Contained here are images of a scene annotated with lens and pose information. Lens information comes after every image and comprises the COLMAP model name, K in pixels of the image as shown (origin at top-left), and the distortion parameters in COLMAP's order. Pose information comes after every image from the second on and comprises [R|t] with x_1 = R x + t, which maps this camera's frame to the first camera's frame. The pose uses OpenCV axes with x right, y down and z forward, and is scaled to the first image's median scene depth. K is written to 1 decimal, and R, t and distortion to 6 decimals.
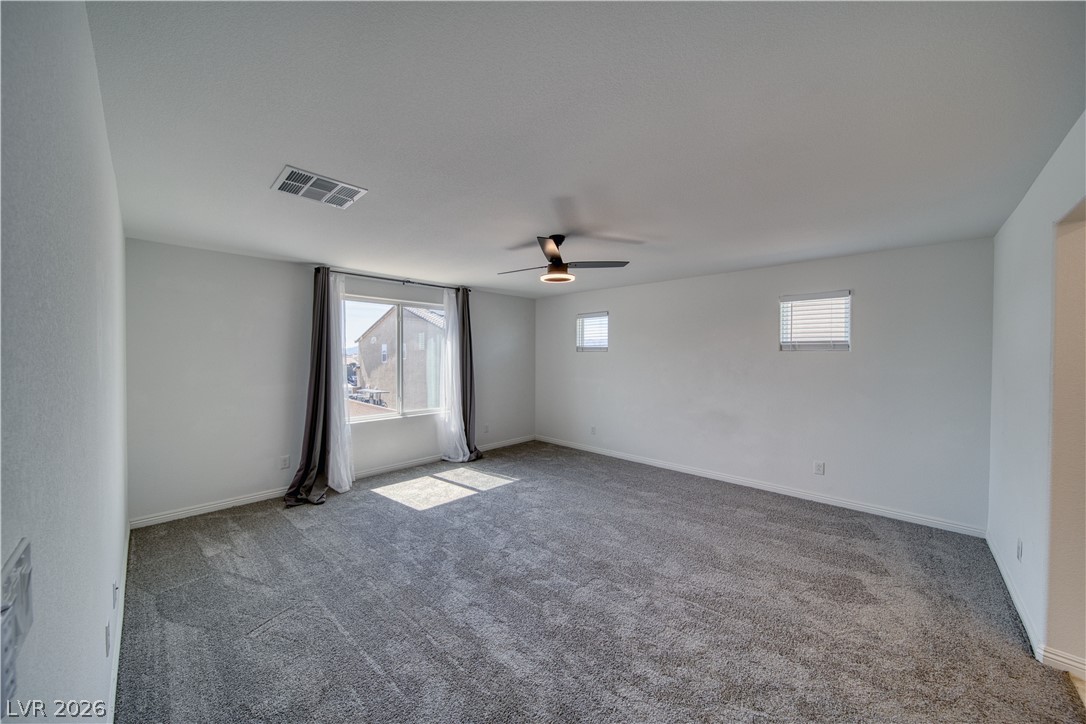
lens RADIAL K [[379.2, 0, 543.5], [0, 379.2, 360.7], [0, 0, 1]] dist [0.000838, -0.000194]
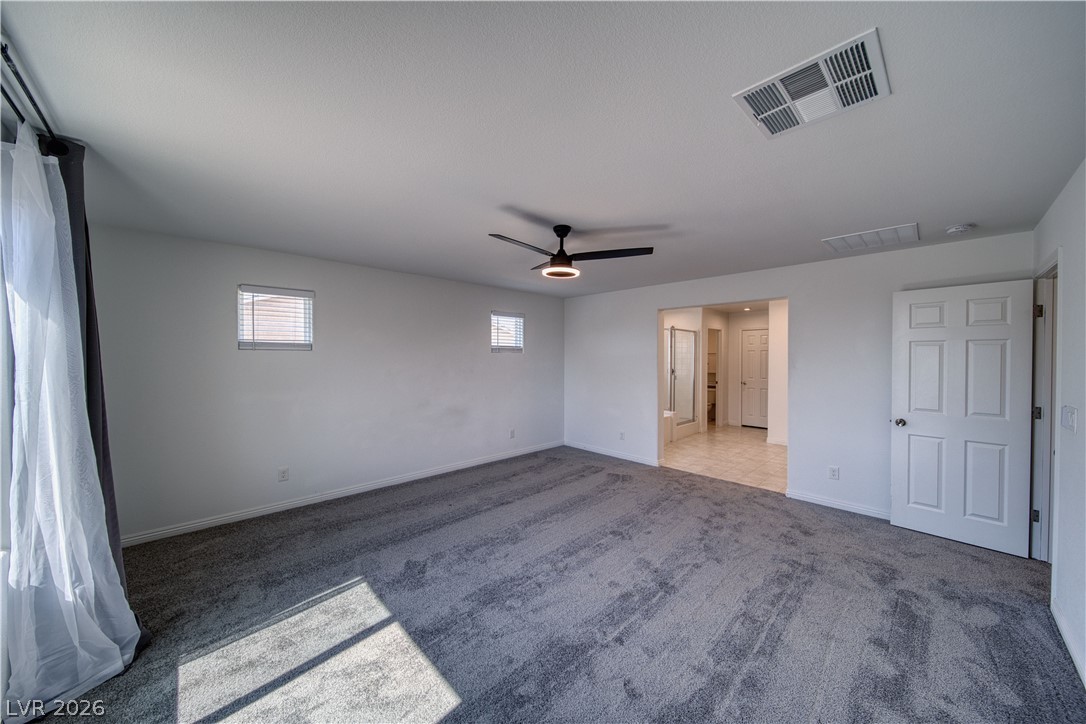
lens RADIAL K [[379.2, 0, 543.5], [0, 379.2, 360.7], [0, 0, 1]] dist [0.000838, -0.000194]
pose [[0.046513, -0.016644, 0.998779, -0.637491], [0.009879, 0.999820, 0.016202, -0.015693], [-0.998869, 0.009113, 0.046669, 0.725316]]
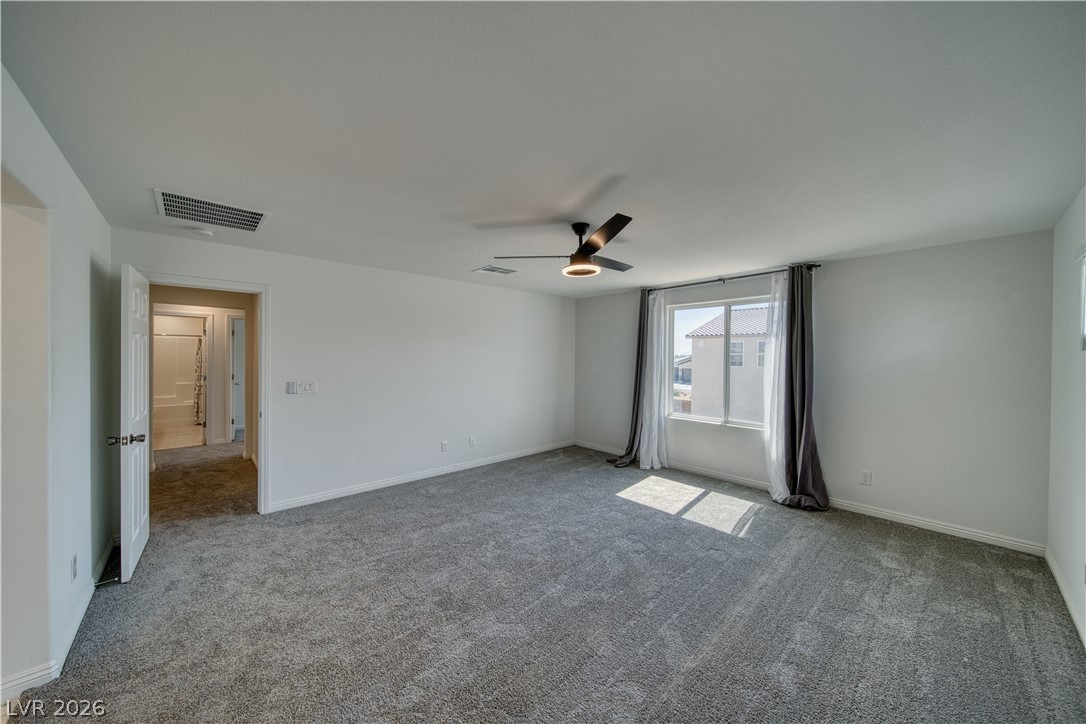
lens RADIAL K [[379.2, 0, 543.5], [0, 379.2, 360.7], [0, 0, 1]] dist [0.000838, -0.000194]
pose [[-0.066084, 0.006206, -0.997795, 0.676724], [-0.021183, 0.999747, 0.007621, -0.007816], [0.997589, 0.021640, -0.065936, 0.704873]]
